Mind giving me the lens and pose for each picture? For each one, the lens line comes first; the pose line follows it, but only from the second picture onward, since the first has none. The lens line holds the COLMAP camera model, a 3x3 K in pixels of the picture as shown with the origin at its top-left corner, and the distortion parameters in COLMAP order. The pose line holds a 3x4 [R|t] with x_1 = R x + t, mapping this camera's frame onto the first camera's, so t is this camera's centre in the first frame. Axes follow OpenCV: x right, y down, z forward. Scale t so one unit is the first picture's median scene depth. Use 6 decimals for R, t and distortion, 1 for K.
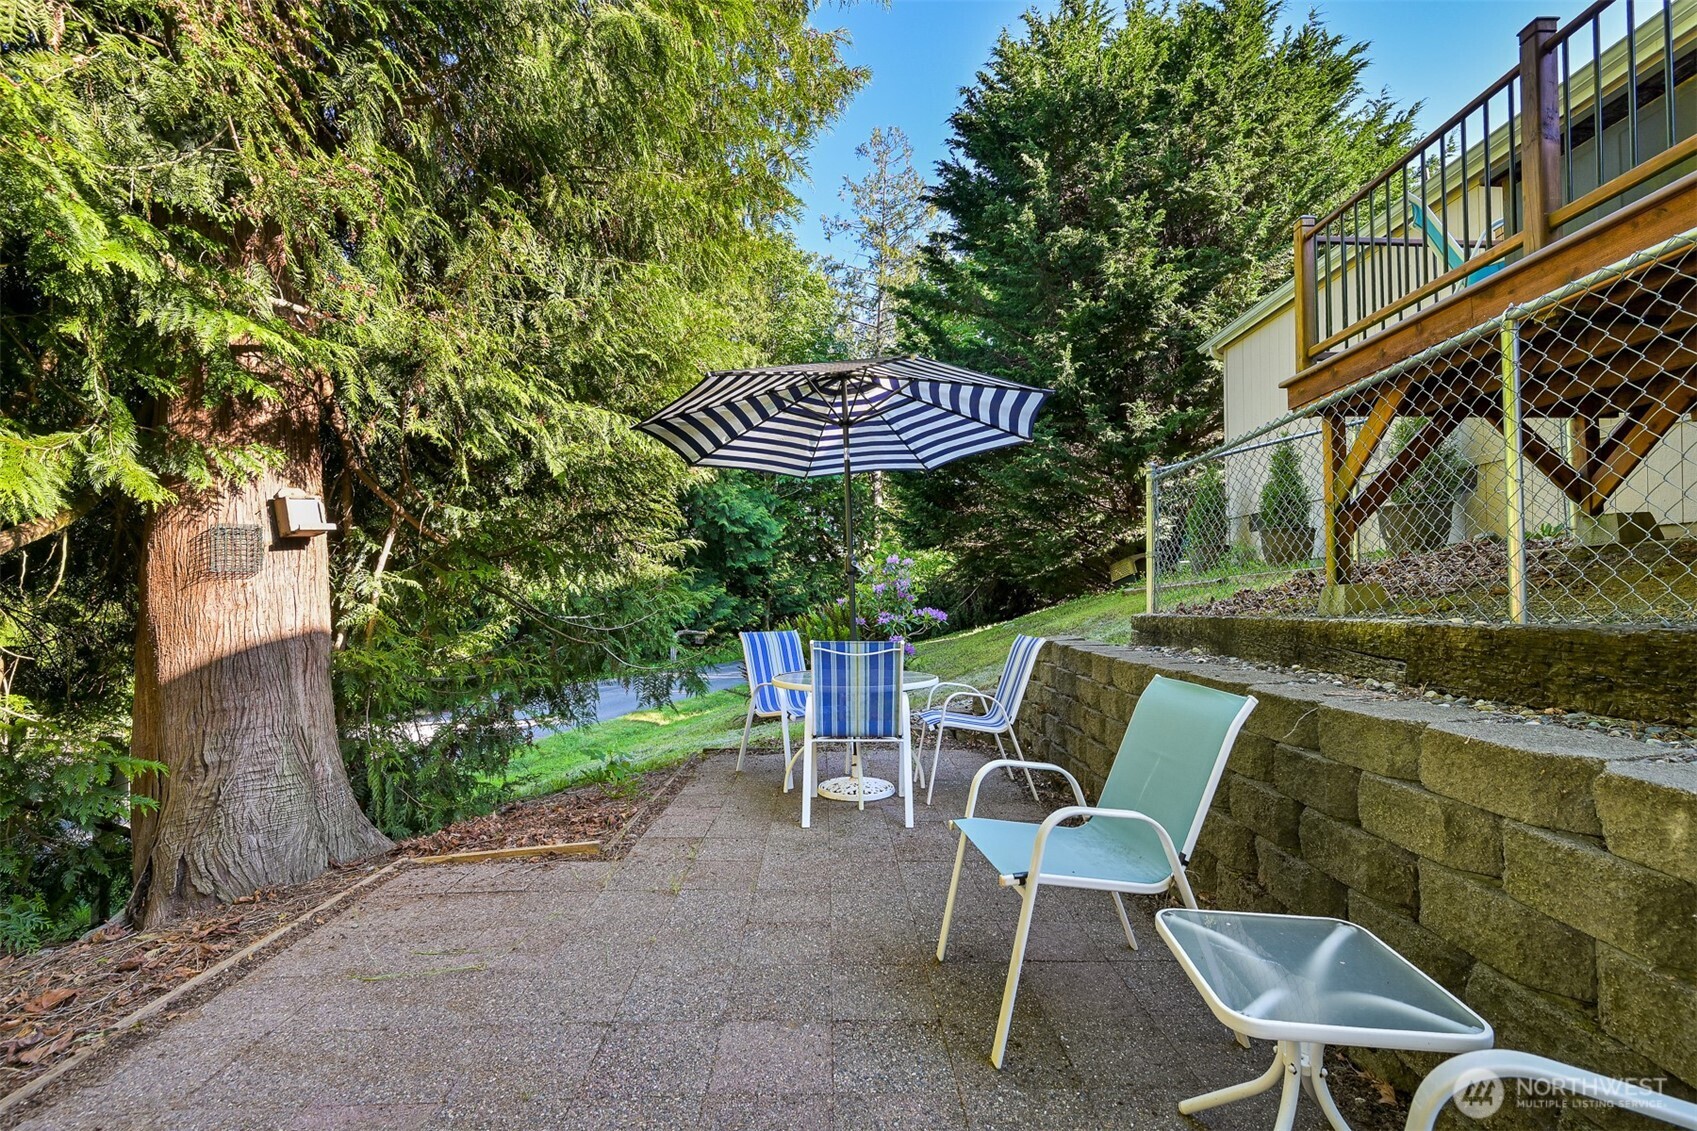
lens RADIAL K [[704.1, 0, 871.1], [0, 704.1, 577.0], [0, 0, 1]] dist [-0.000923, 0.000001]
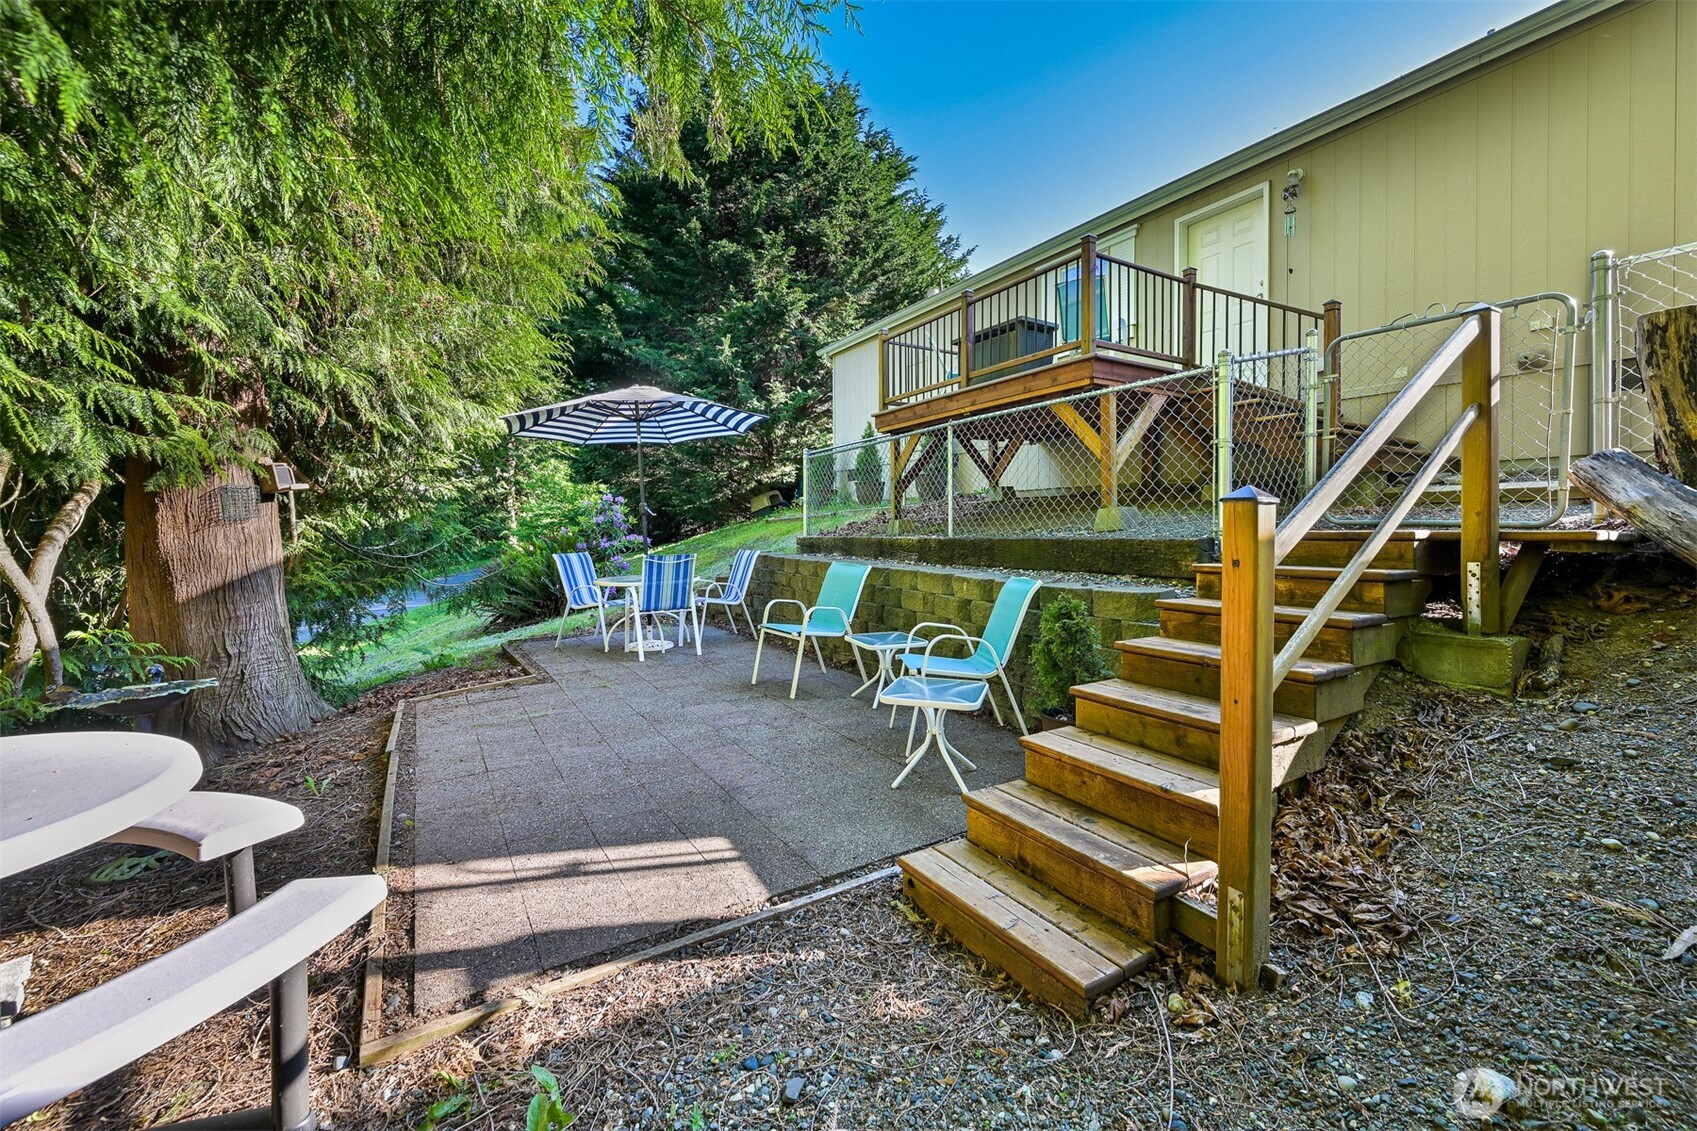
lens RADIAL K [[672.5, 0, 848.5], [0, 672.5, 565.5], [0, 0, 1]] dist [-0.001471, 0.000108]
pose [[0.869682, -0.041393, 0.491874, -0.194406], [-0.004902, 0.995704, 0.092459, -0.017081], [-0.493588, -0.082821, 0.865743, -0.291559]]
